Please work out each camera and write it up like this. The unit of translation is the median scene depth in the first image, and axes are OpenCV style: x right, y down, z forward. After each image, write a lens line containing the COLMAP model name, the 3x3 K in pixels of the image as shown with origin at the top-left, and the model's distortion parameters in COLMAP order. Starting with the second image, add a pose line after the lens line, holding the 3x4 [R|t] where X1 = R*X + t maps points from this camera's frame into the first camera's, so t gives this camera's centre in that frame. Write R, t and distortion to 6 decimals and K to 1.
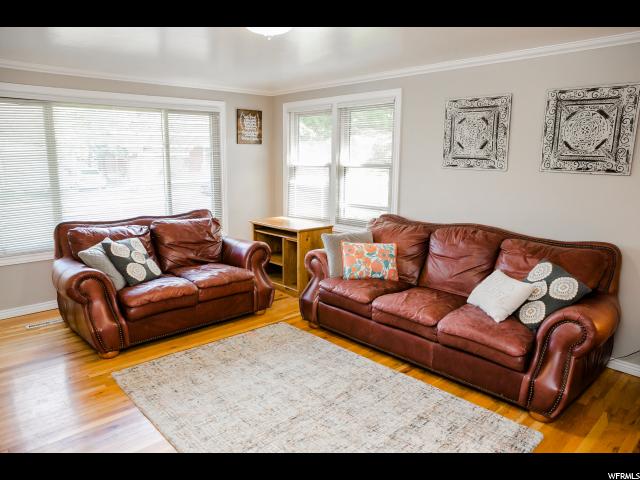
lens RADIAL K [[446.2, 0, 324.4], [0, 446.2, 243.4], [0, 0, 1]] dist [-0.089499, 0.054672]
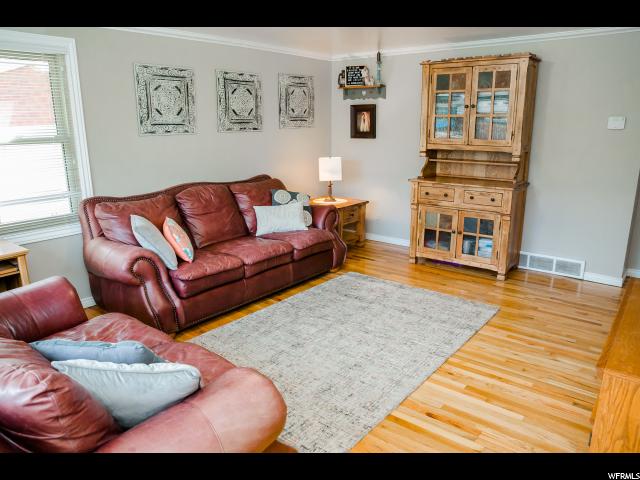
lens RADIAL K [[446.2, 0, 326.6], [0, 446.2, 239.4], [0, 0, 1]] dist [-0.089499, 0.054672]
pose [[-0.127365, -0.260713, 0.956978, -0.854262], [0.198437, 0.938631, 0.282125, -0.165079], [-0.971803, 0.225833, -0.067814, 0.810600]]
